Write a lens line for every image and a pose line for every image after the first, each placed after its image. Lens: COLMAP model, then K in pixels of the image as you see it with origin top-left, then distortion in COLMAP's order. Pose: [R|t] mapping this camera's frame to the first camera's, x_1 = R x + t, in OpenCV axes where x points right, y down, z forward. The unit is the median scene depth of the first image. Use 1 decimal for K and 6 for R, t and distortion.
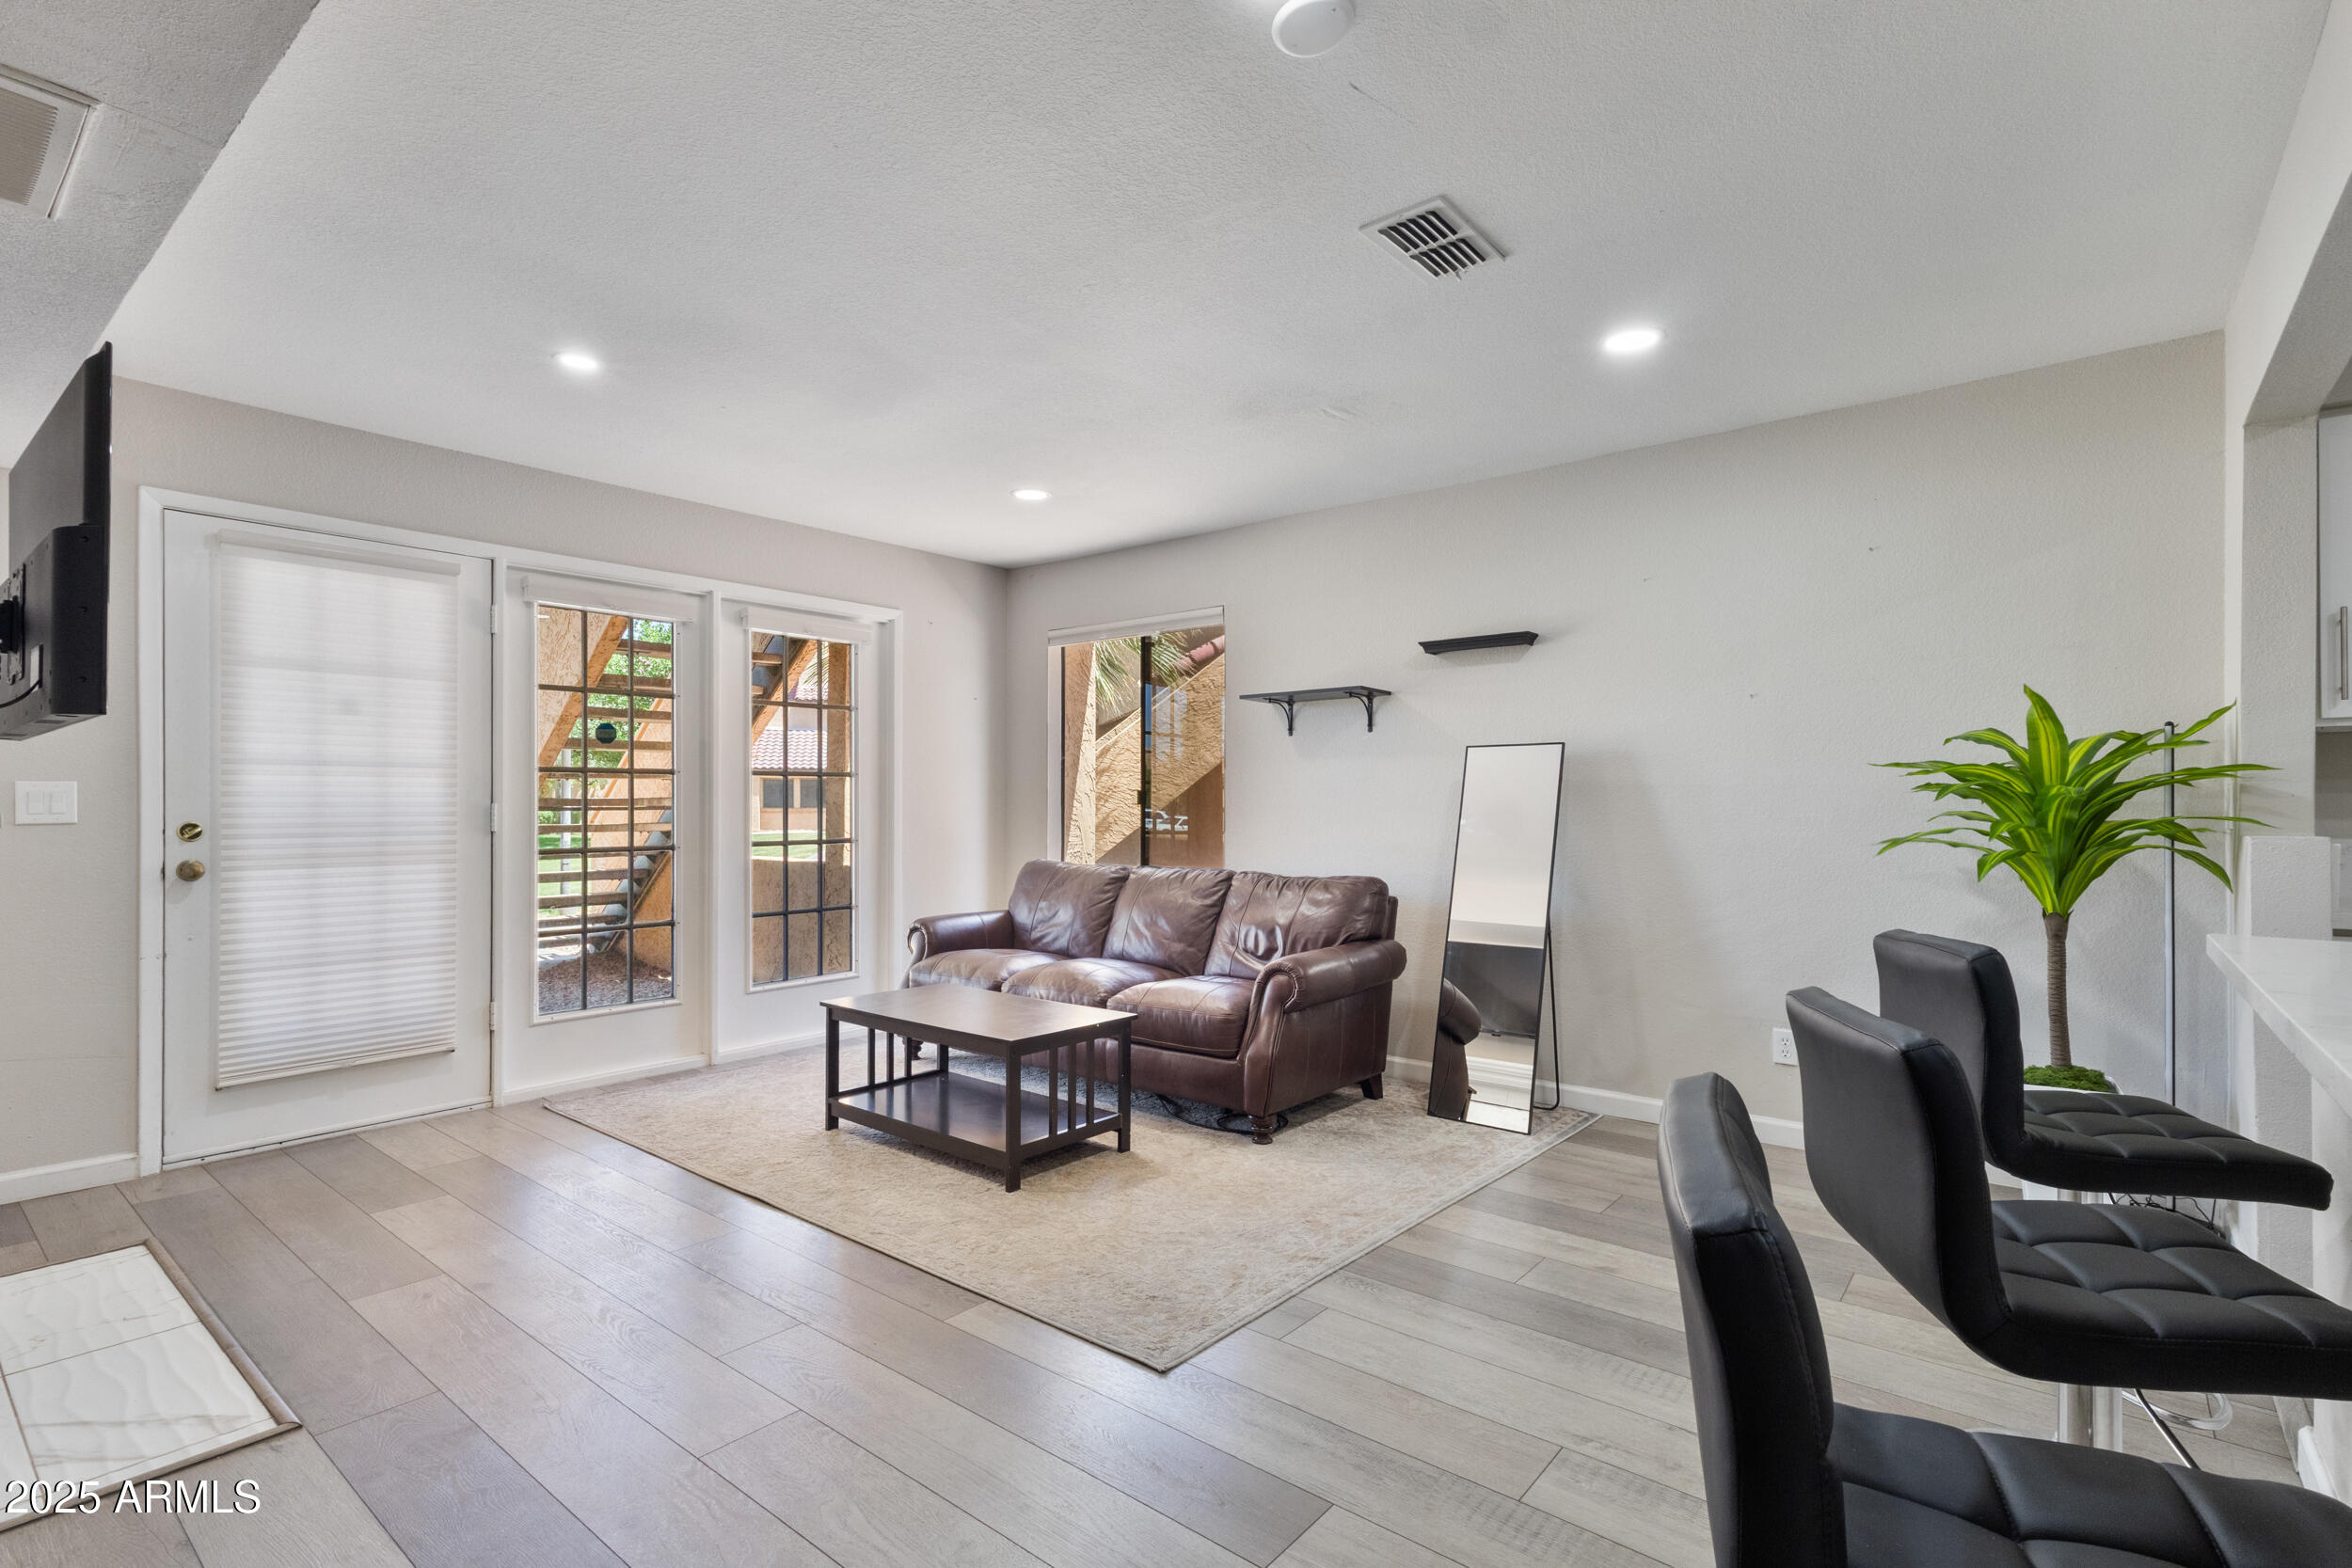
lens RADIAL K [[1104.8, 0, 1161.2], [0, 1104.8, 784.8], [0, 0, 1]] dist [0.012914, 0.000365]
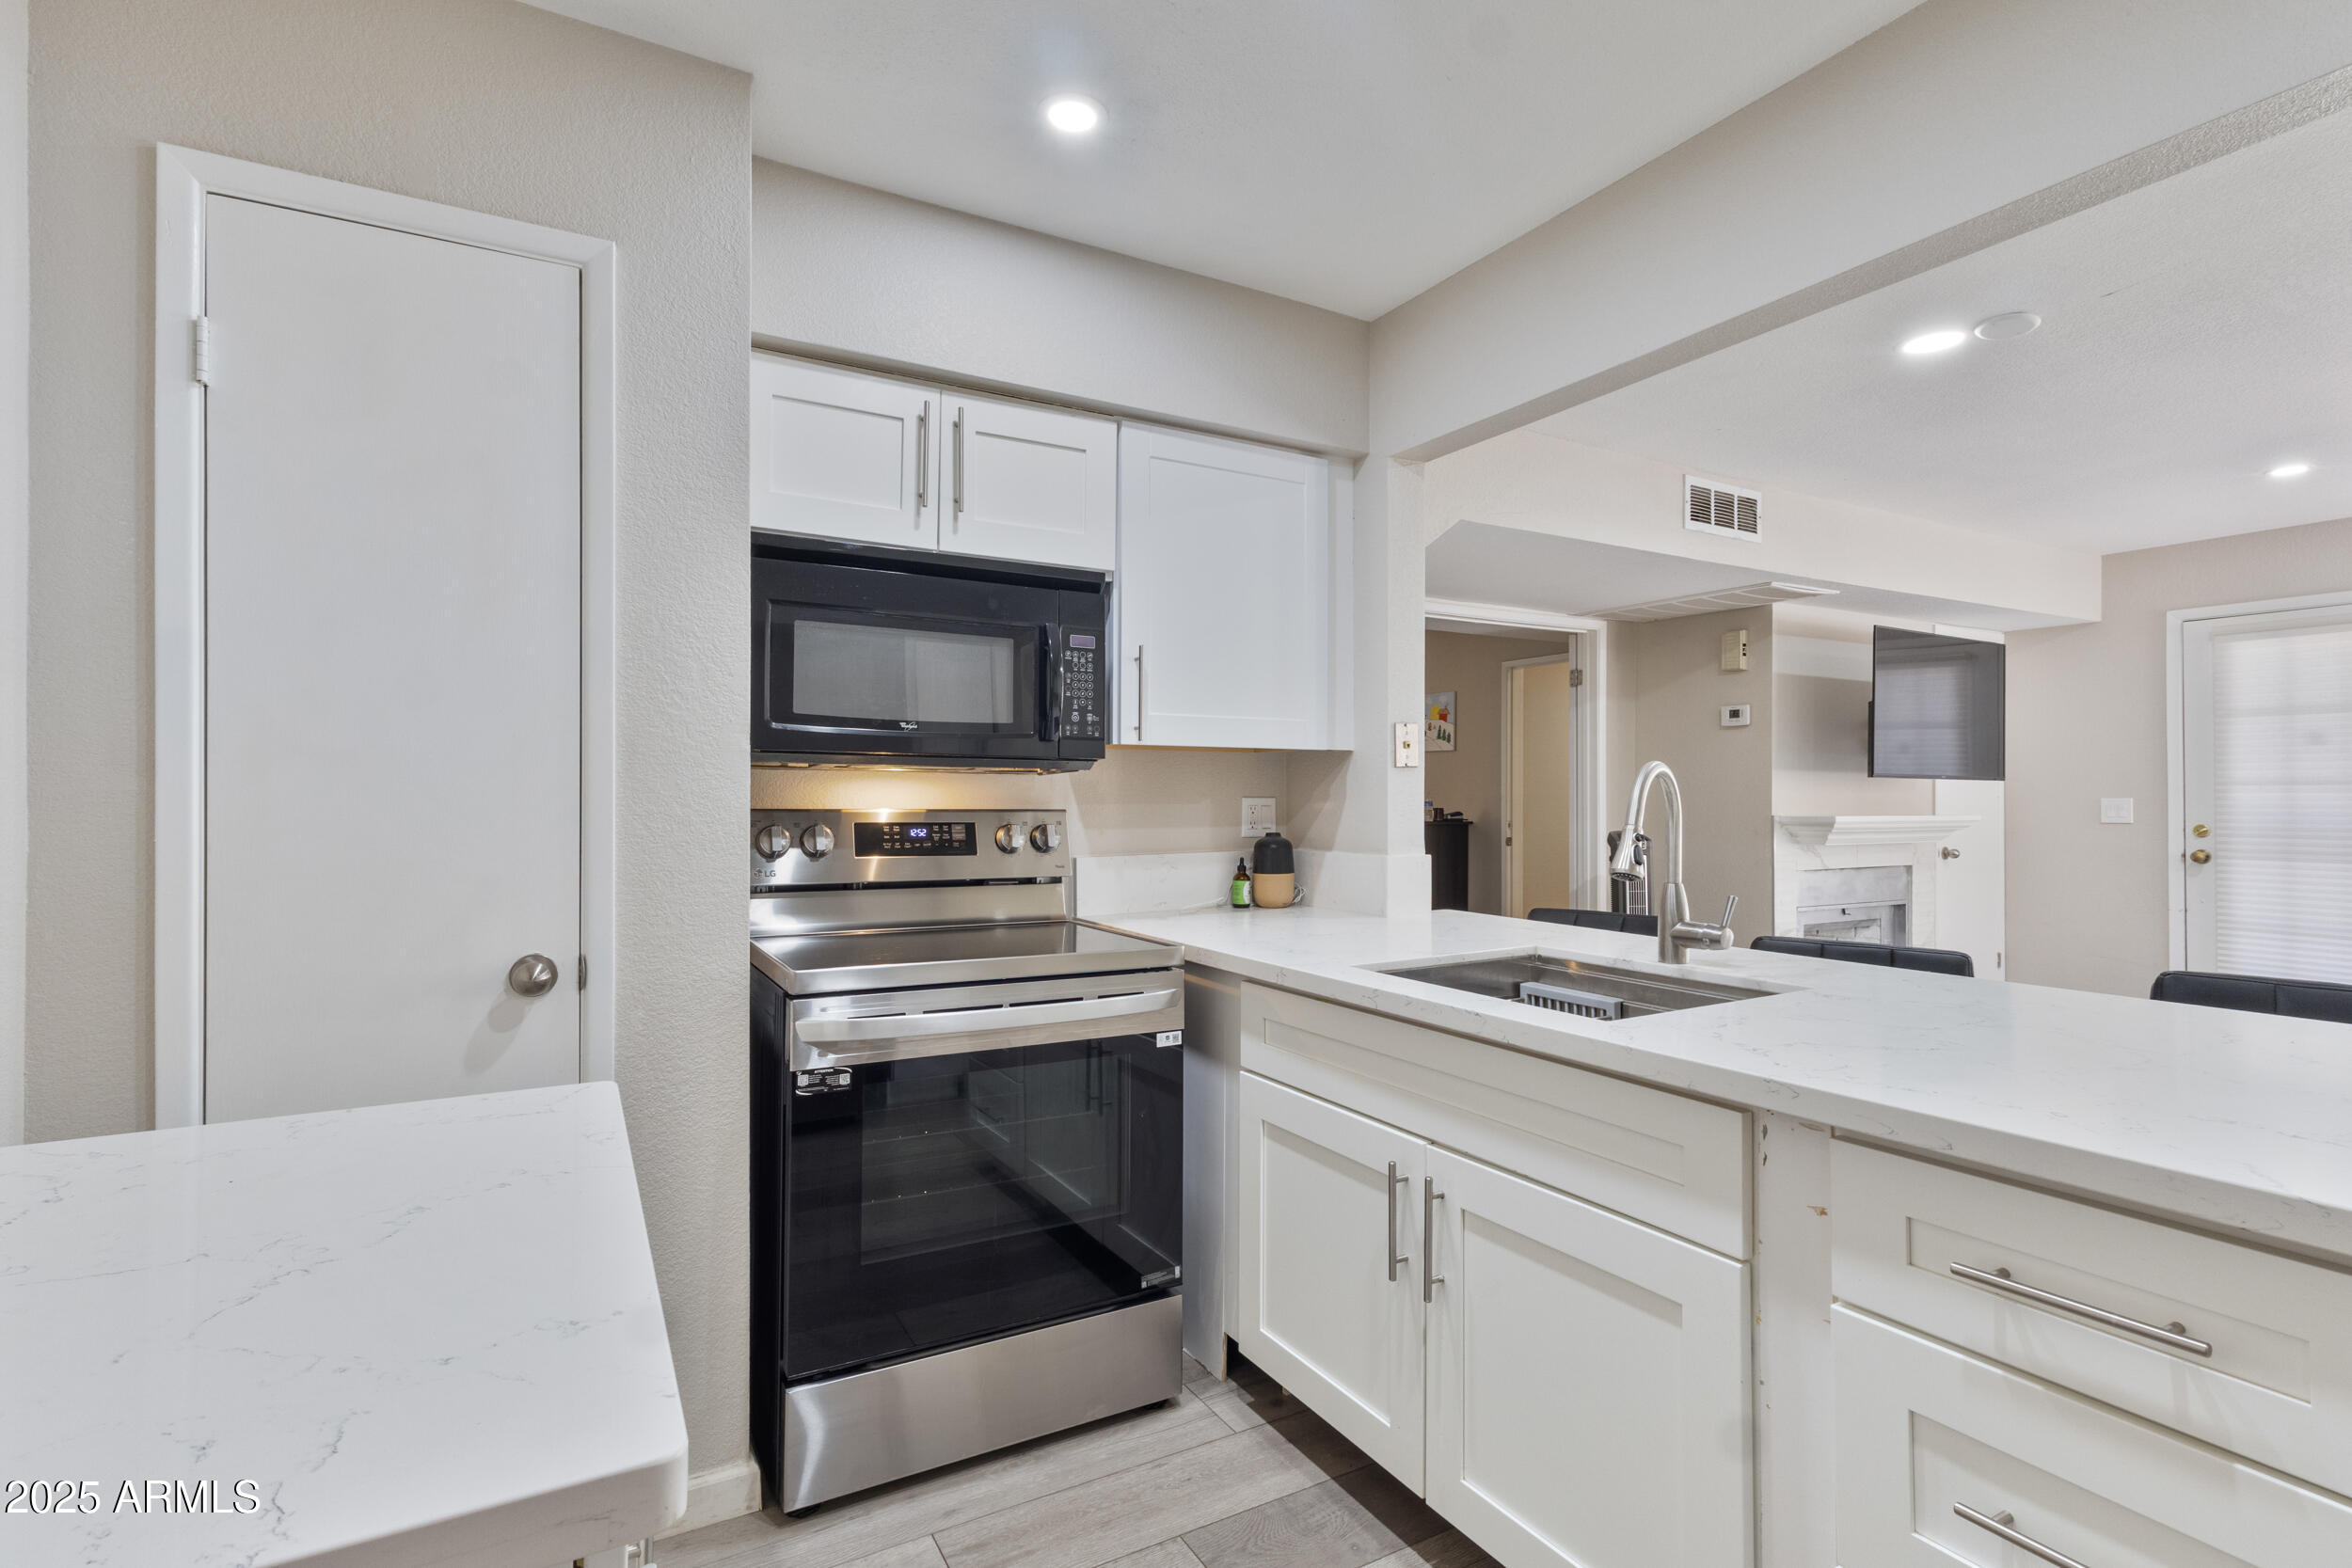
lens RADIAL K [[1104.8, 0, 1161.2], [0, 1104.8, 784.8], [0, 0, 1]] dist [0.012914, 0.000365]
pose [[-0.367259, -0.010045, -0.930065, 0.956846], [0.011039, 0.999824, -0.015157, -0.011391], [0.930053, -0.015834, -0.367083, 0.221452]]
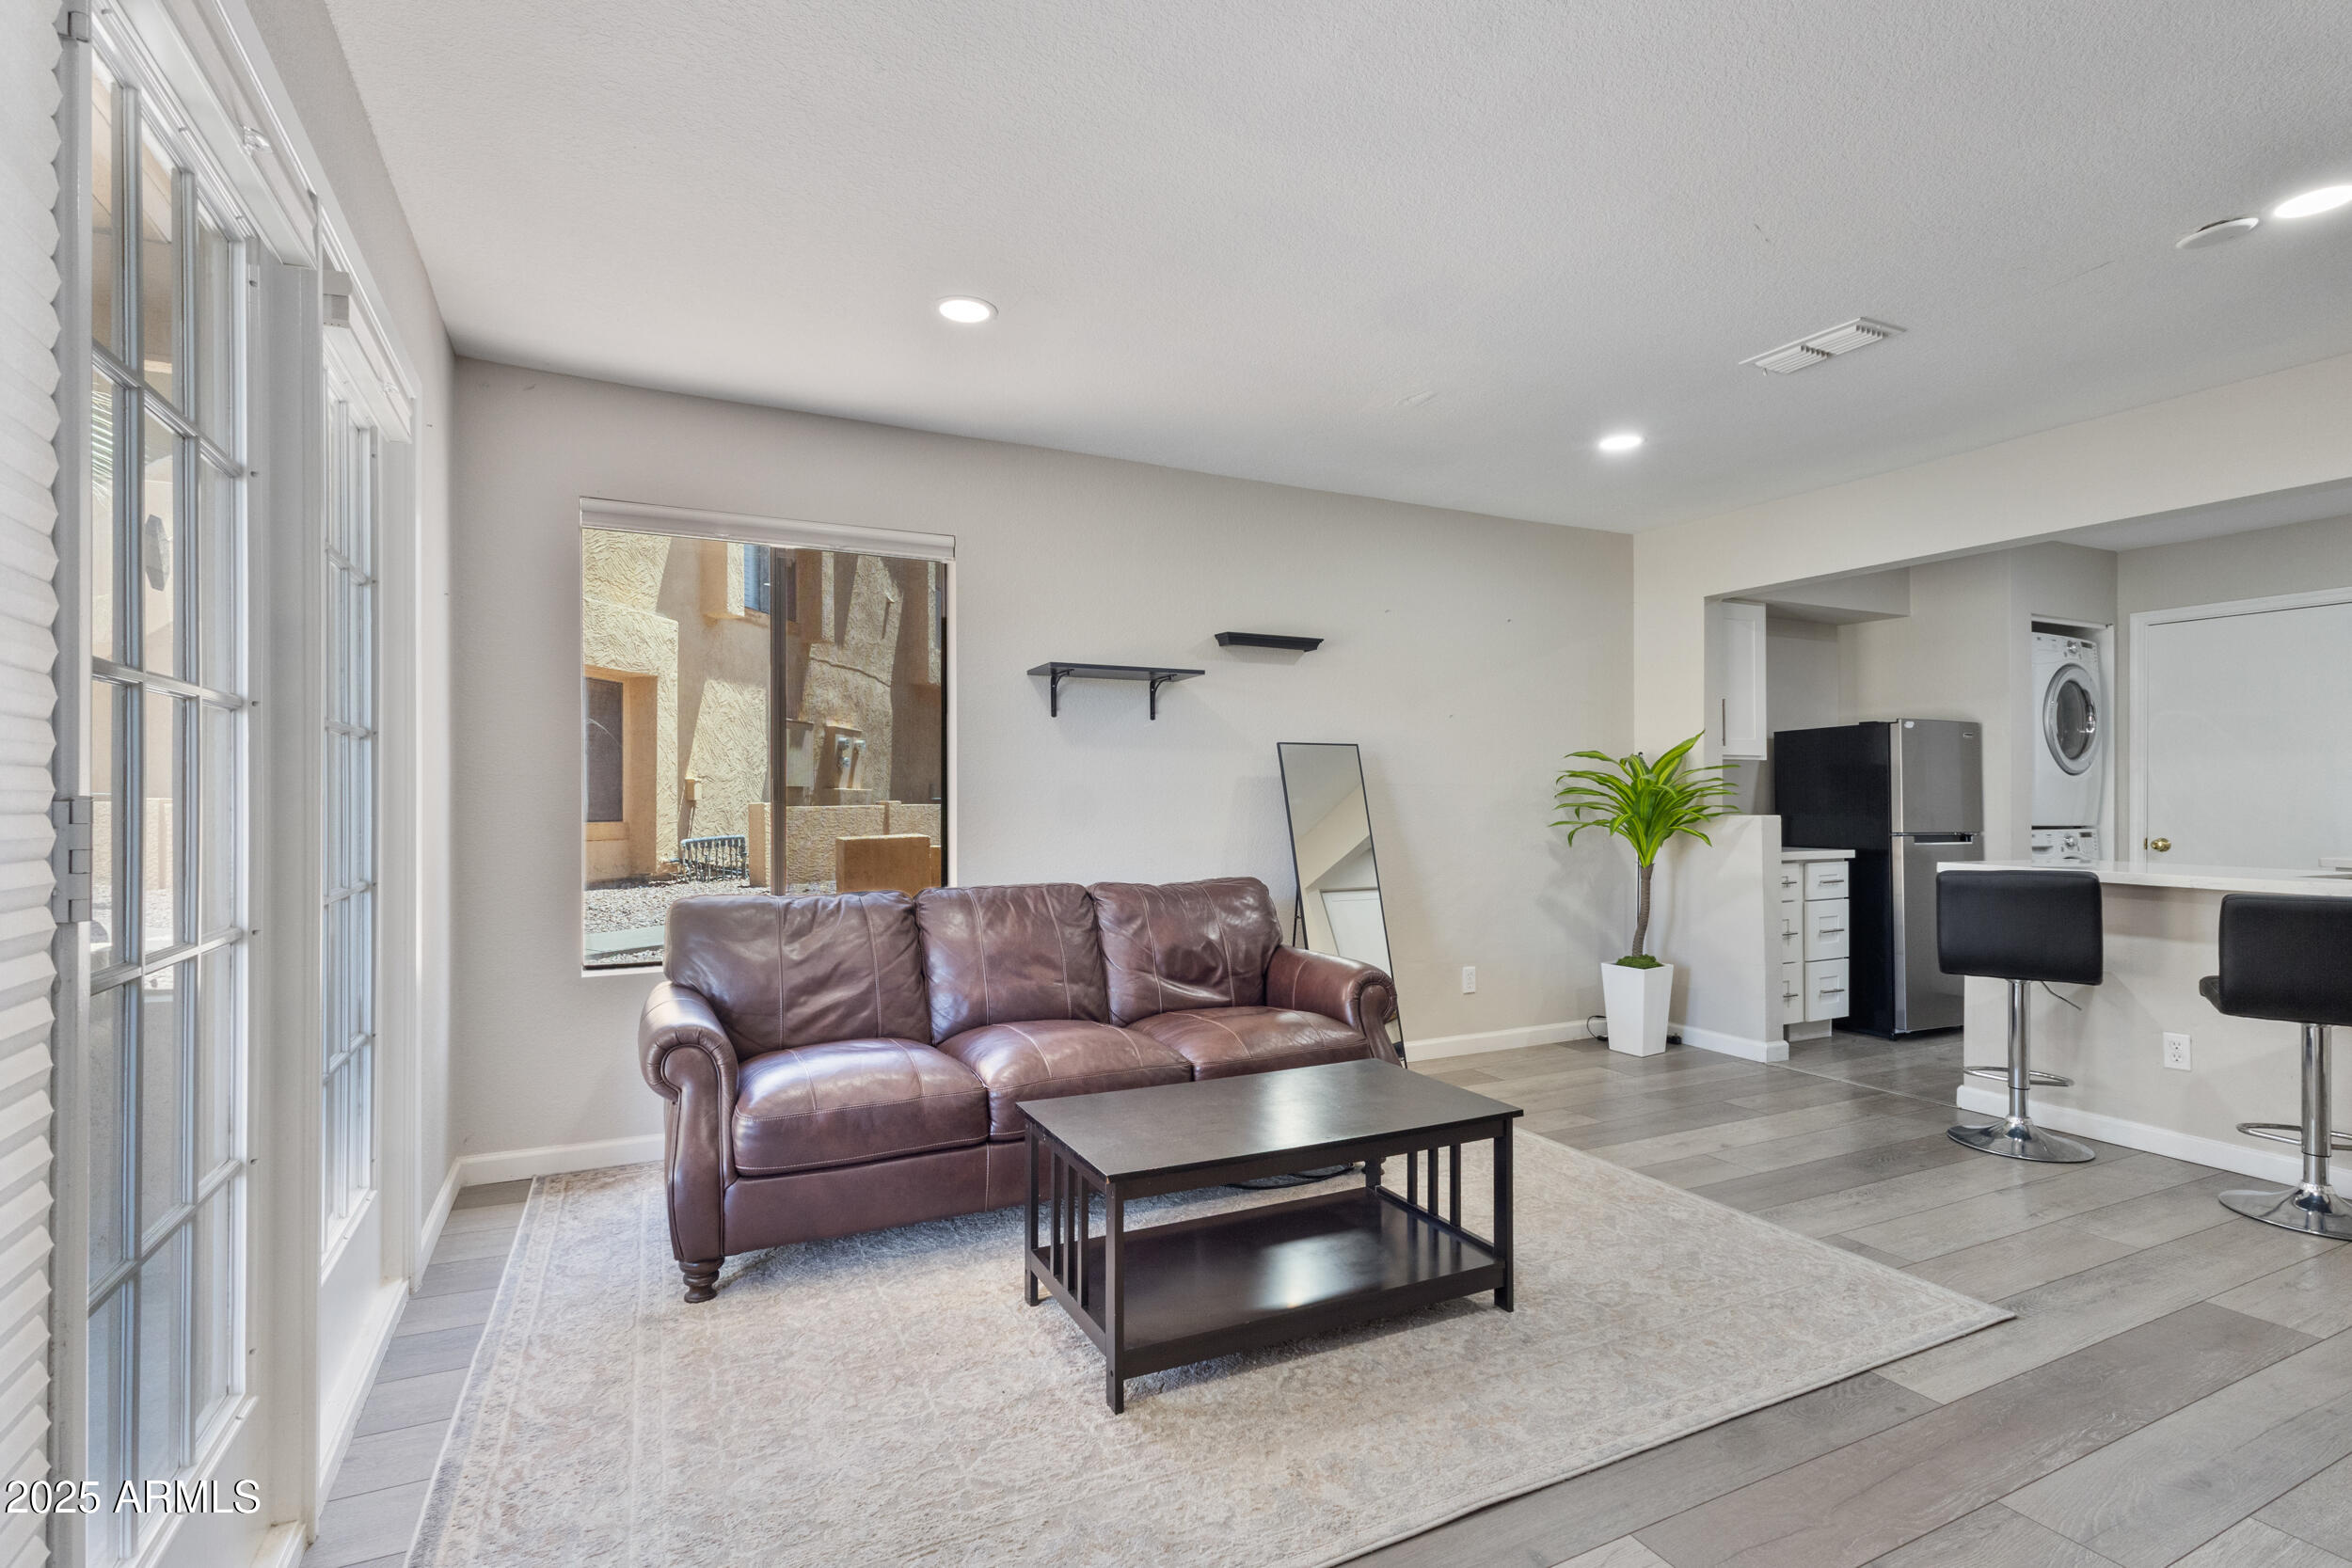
lens RADIAL K [[1109.3, 0, 1176.0], [0, 1109.3, 784.0], [0, 0, 1]] dist [0.013811, 0.000099]
pose [[0.408917, 0.007177, 0.912543, -0.735567], [-0.012818, 0.999916, -0.002121, 0.007117], [-0.912482, -0.010829, 0.408974, 0.708050]]
